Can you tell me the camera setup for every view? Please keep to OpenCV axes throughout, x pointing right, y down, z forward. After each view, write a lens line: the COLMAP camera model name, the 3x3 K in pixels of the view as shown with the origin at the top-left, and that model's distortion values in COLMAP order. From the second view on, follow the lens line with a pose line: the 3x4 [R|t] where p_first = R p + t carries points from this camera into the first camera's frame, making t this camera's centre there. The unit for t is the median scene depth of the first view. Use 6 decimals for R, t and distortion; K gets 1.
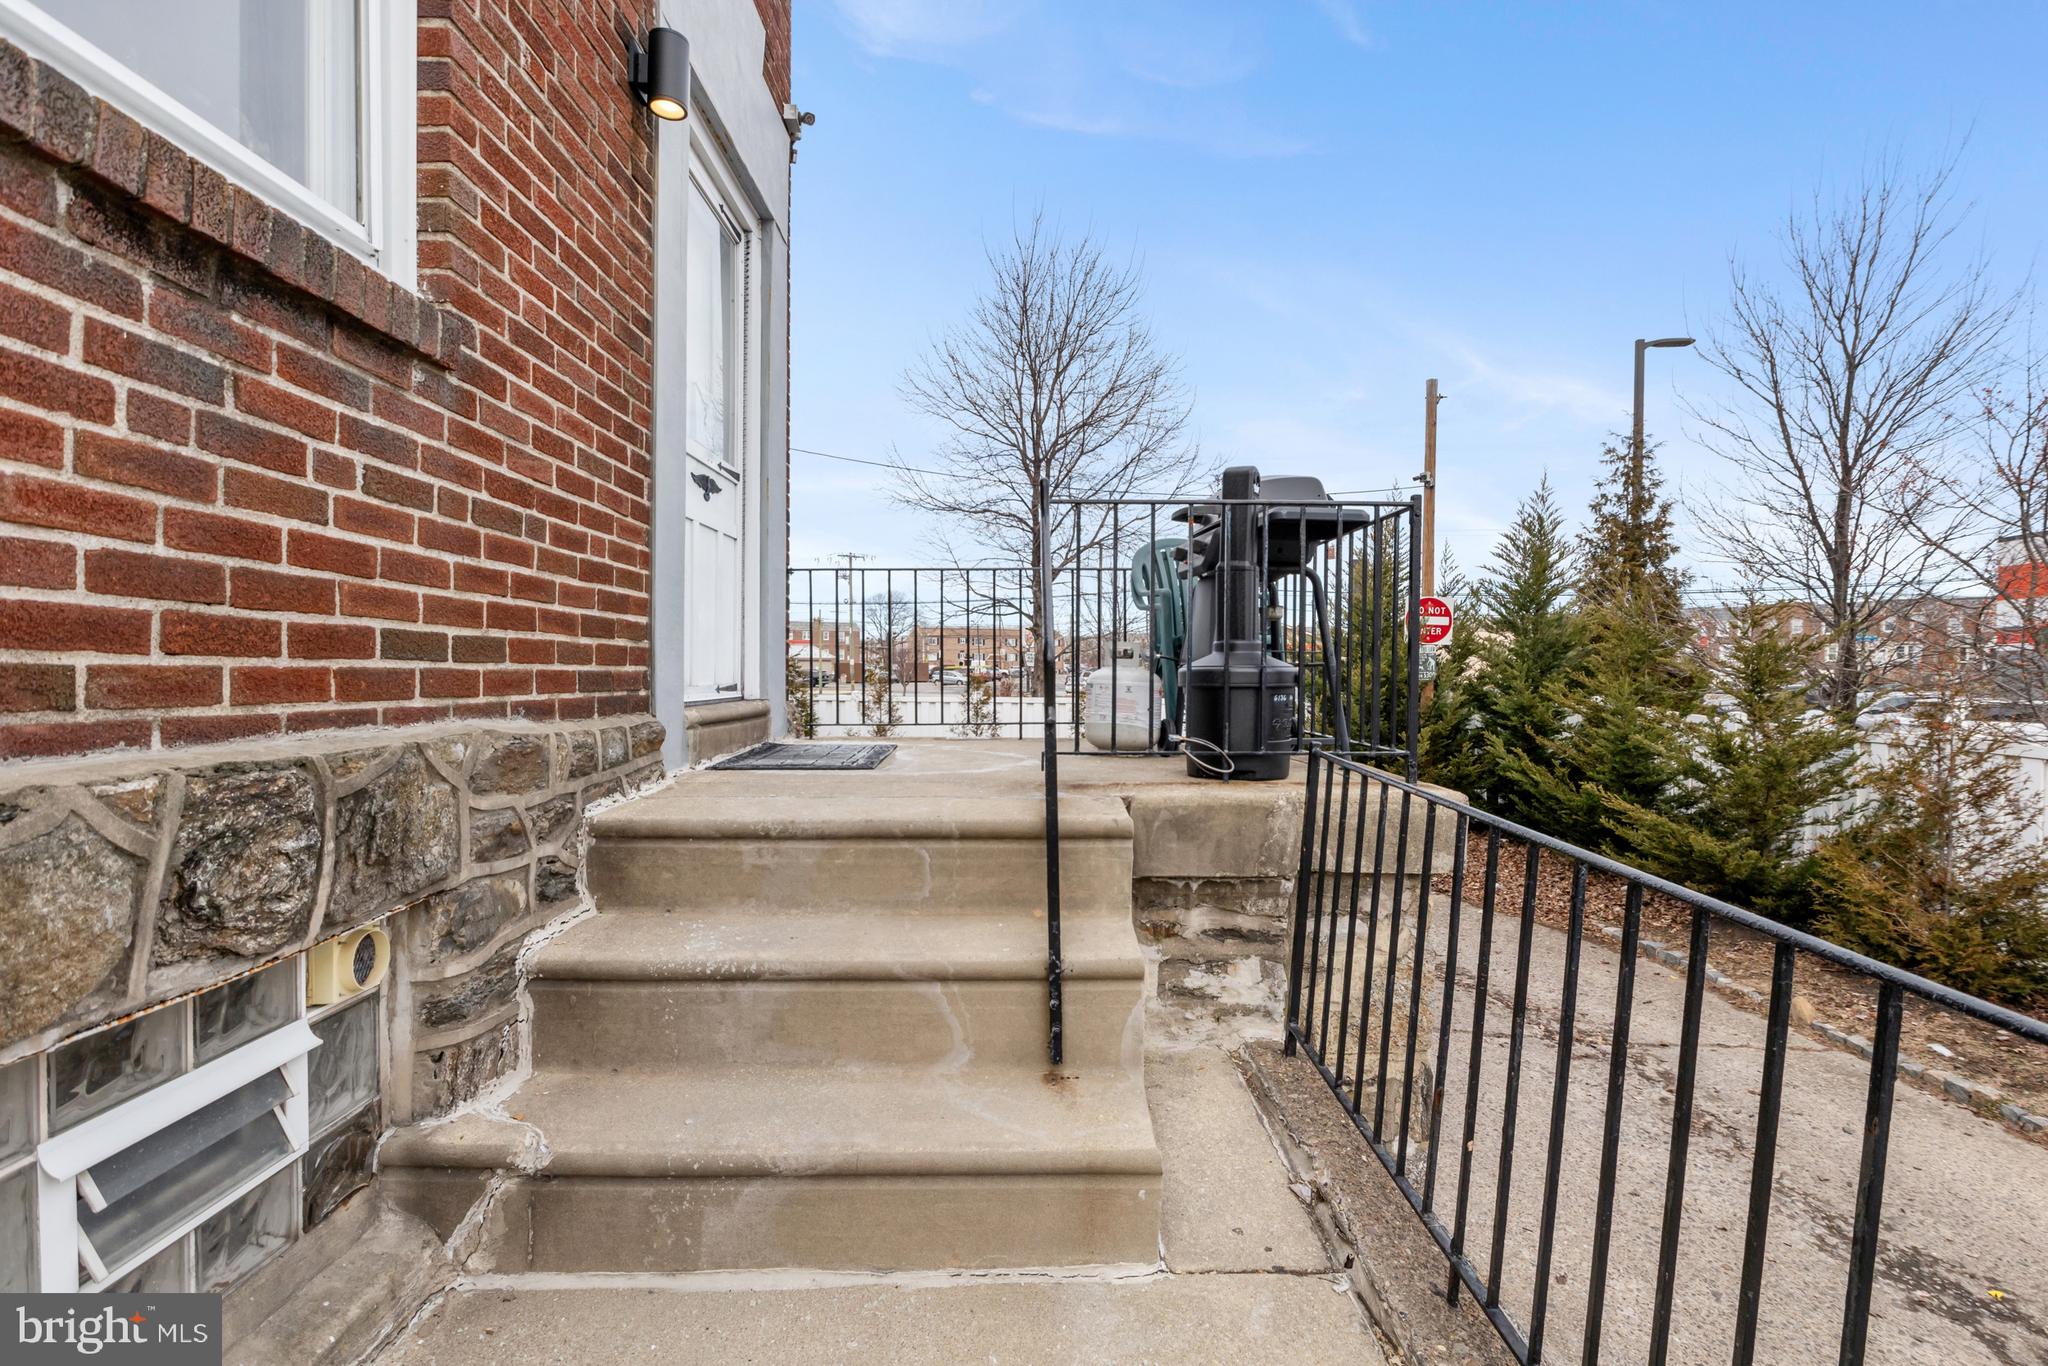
lens RADIAL K [[918.4, 0, 1024.0], [0, 918.4, 683.0], [0, 0, 1]] dist [0.001452, 0.000370]
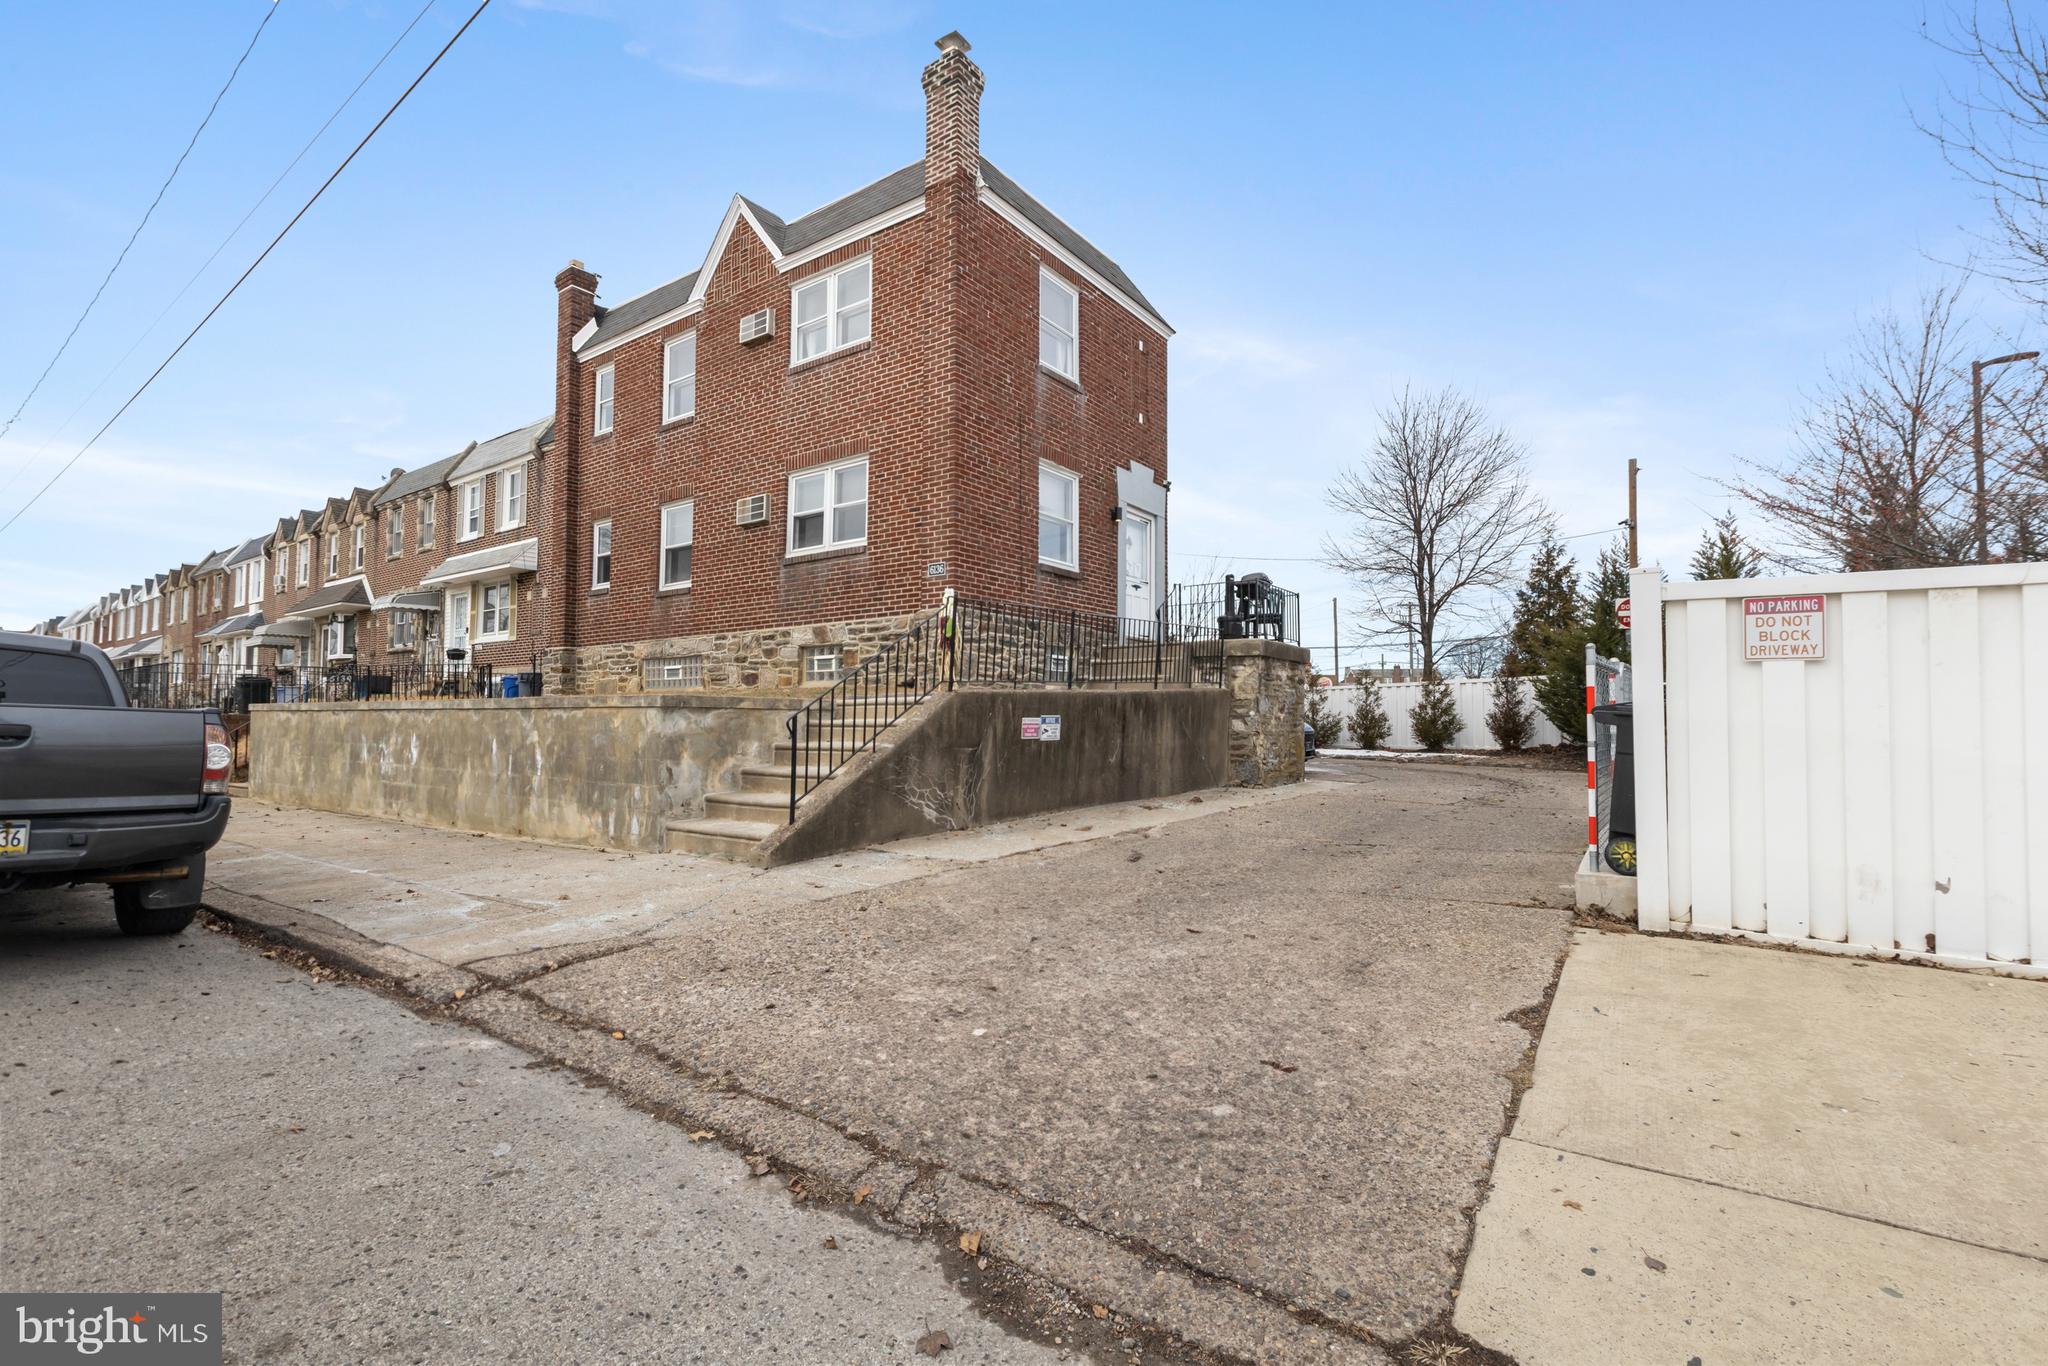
lens RADIAL K [[918.4, 0, 1024.0], [0, 918.4, 683.0], [0, 0, 1]] dist [0.001452, 0.000370]
pose [[0.794787, -0.023651, -0.606427, 0.558729], [-0.013872, 0.998271, -0.057114, 0.147691], [0.606730, 0.053806, 0.793085, -0.822010]]
